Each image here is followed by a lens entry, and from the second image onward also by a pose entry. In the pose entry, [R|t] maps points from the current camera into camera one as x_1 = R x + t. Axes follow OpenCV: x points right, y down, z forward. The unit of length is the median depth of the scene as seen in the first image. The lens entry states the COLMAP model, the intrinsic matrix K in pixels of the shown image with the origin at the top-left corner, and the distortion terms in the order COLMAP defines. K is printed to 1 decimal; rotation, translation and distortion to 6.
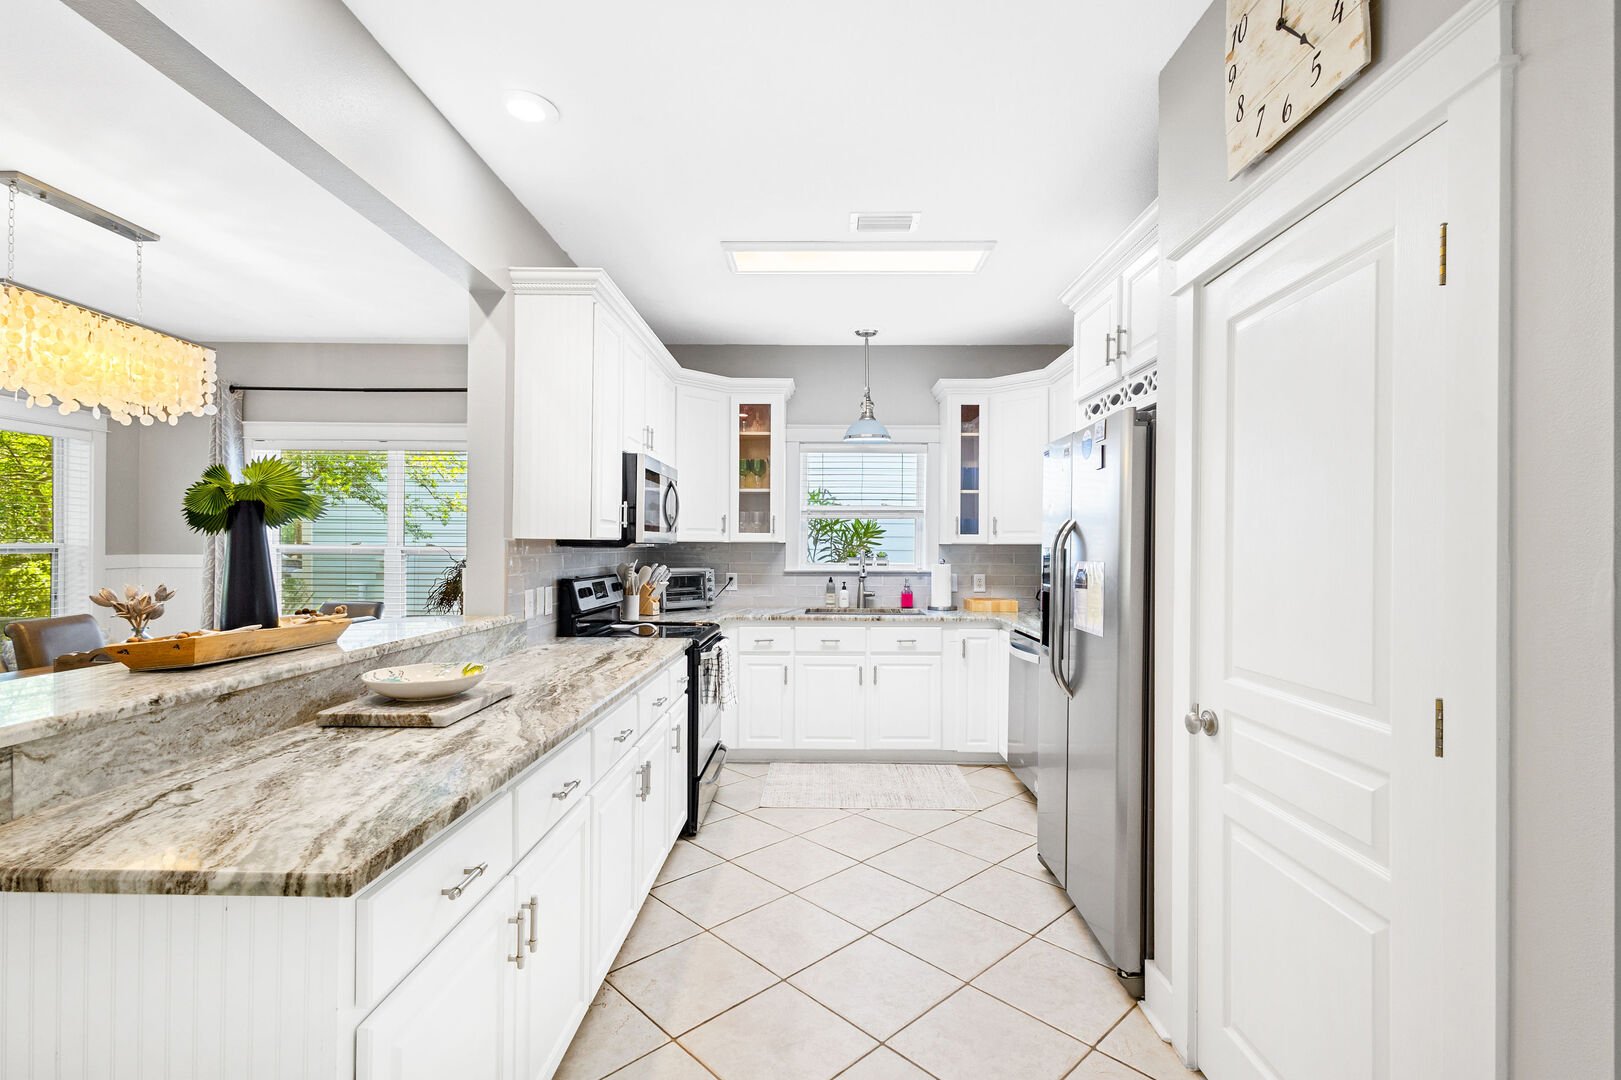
lens RADIAL K [[757.6, 0, 813.3], [0, 757.6, 537.0], [0, 0, 1]] dist [0.010939, 0.000288]
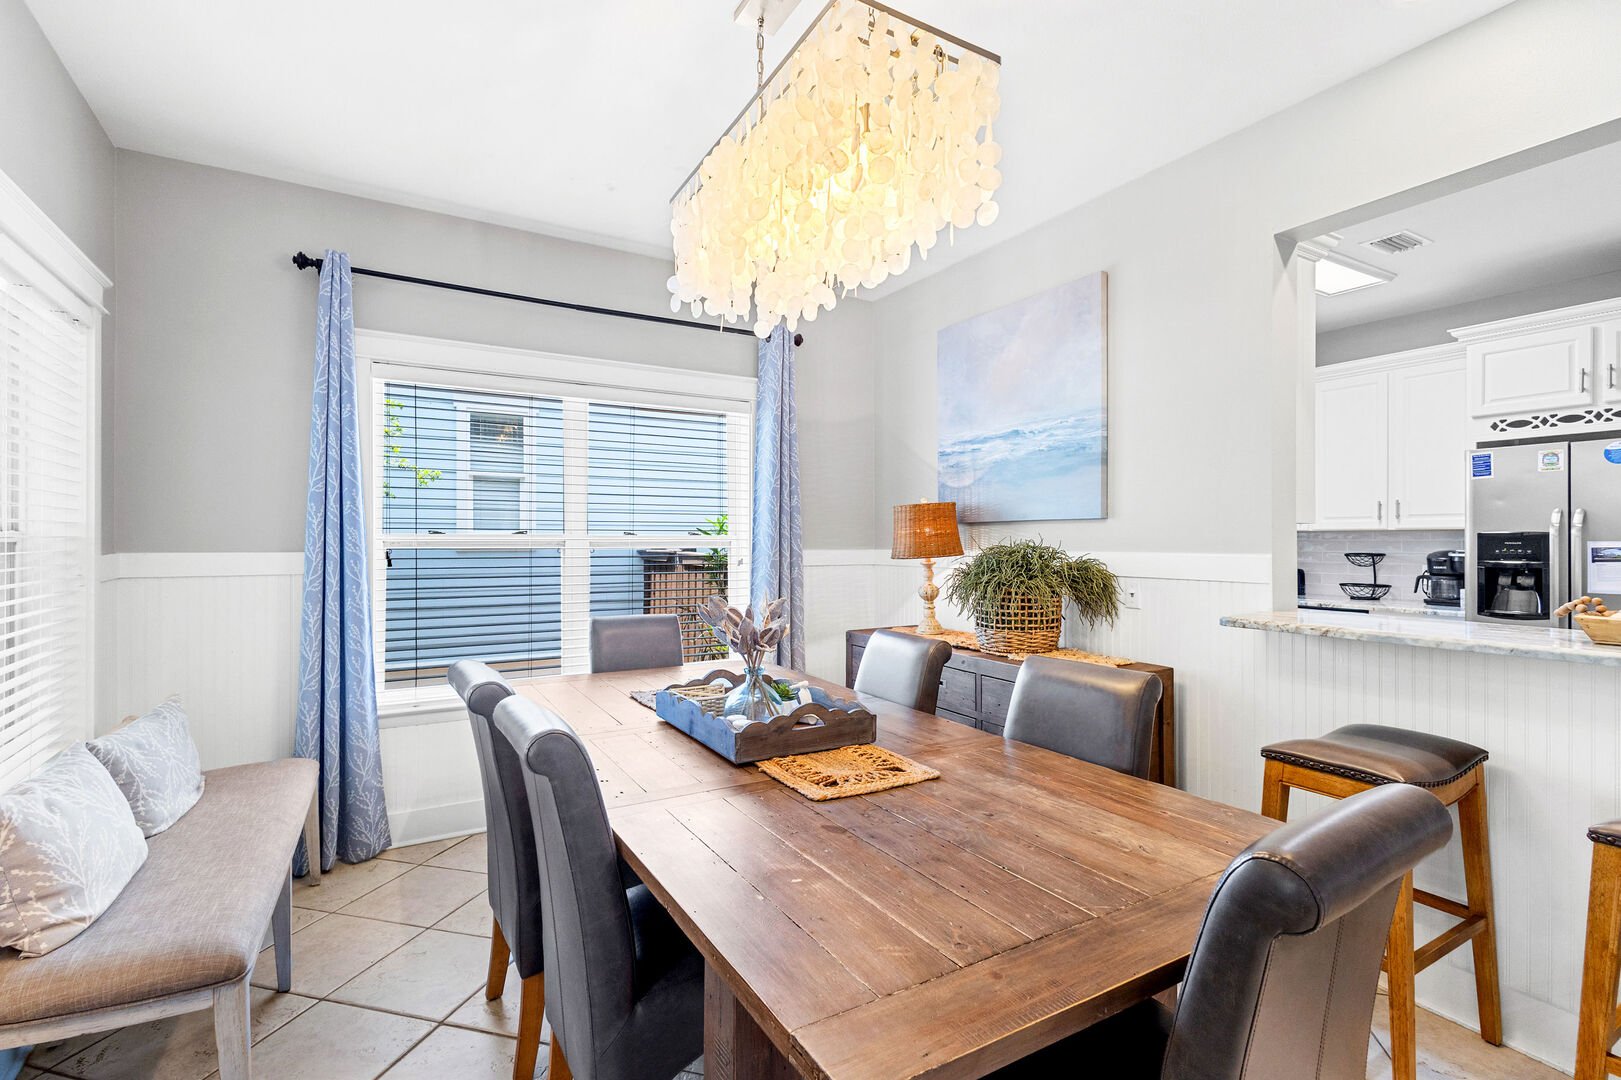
lens RADIAL K [[757.6, 0, 843.5], [0, 757.6, 537.8], [0, 0, 1]] dist [0.010939, 0.000288]
pose [[0.848704, -0.005706, 0.528838, -0.794009], [-0.001063, 0.999921, 0.012495, 0.005153], [-0.528867, -0.011167, 0.848631, 0.313247]]
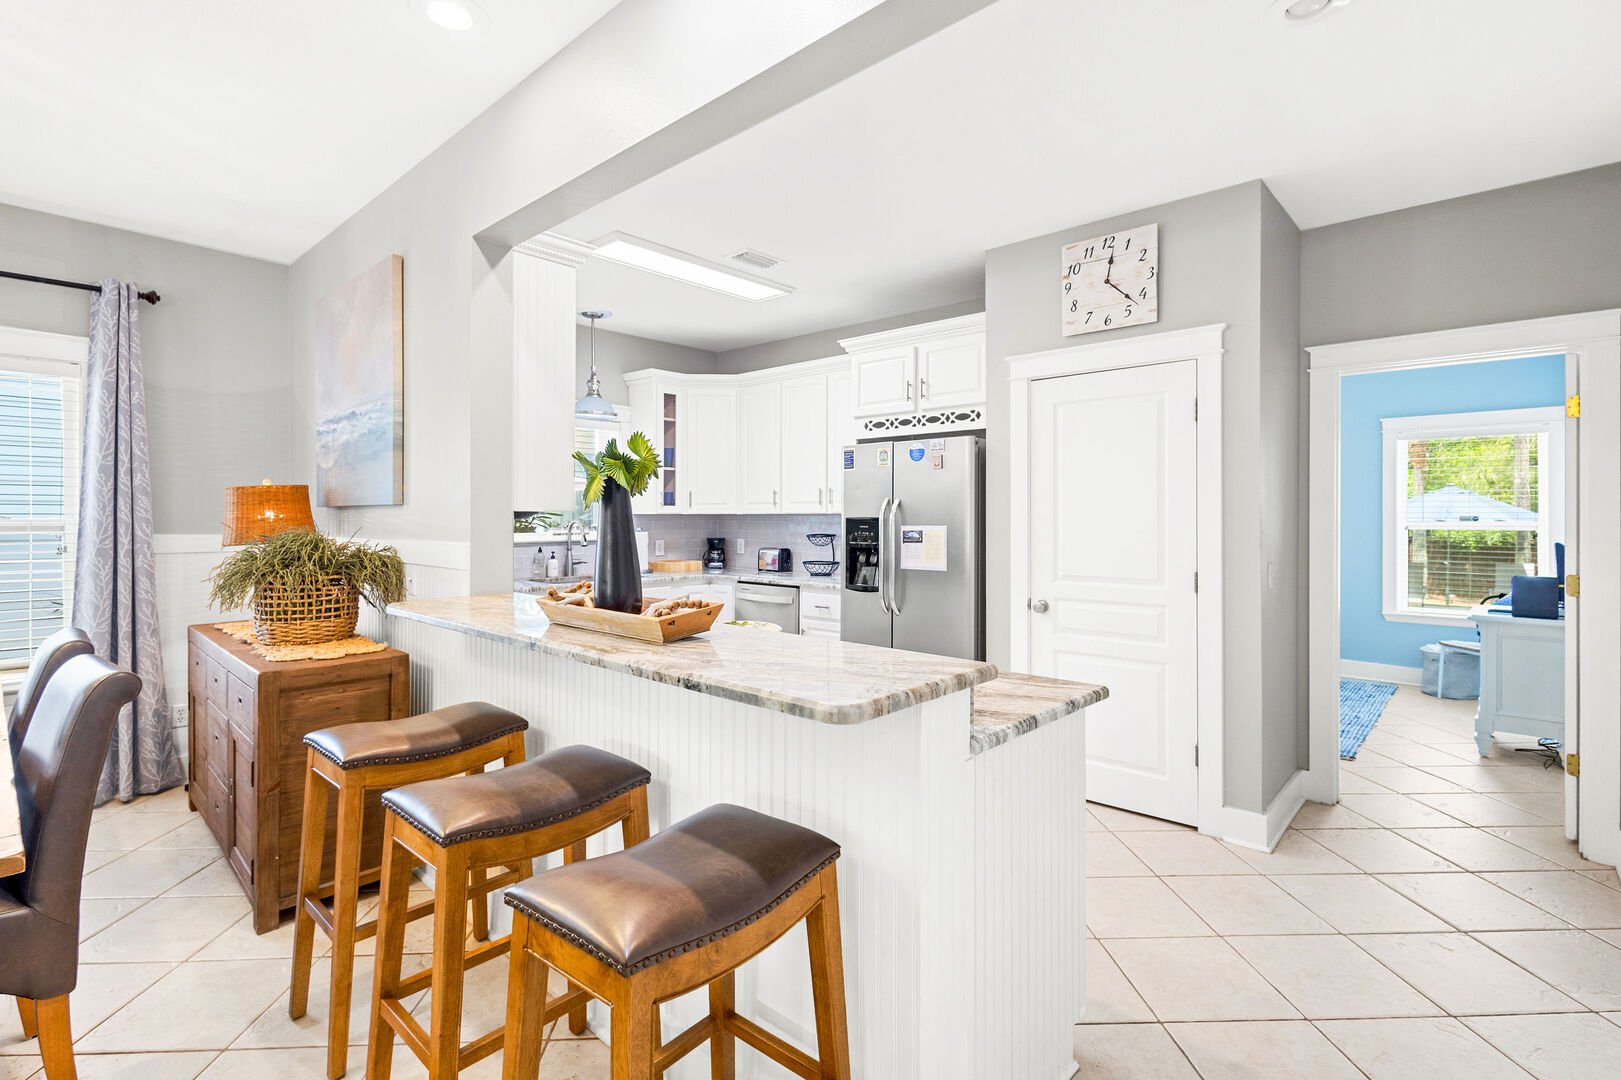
lens RADIAL K [[757.6, 0, 832.9], [0, 757.6, 514.4], [0, 0, 1]] dist [0.010939, 0.000288]
pose [[0.653669, -0.003597, 0.756772, -0.513757], [-0.006188, 0.999930, 0.010097, -0.003694], [-0.756755, -0.011283, 0.653601, 0.051036]]
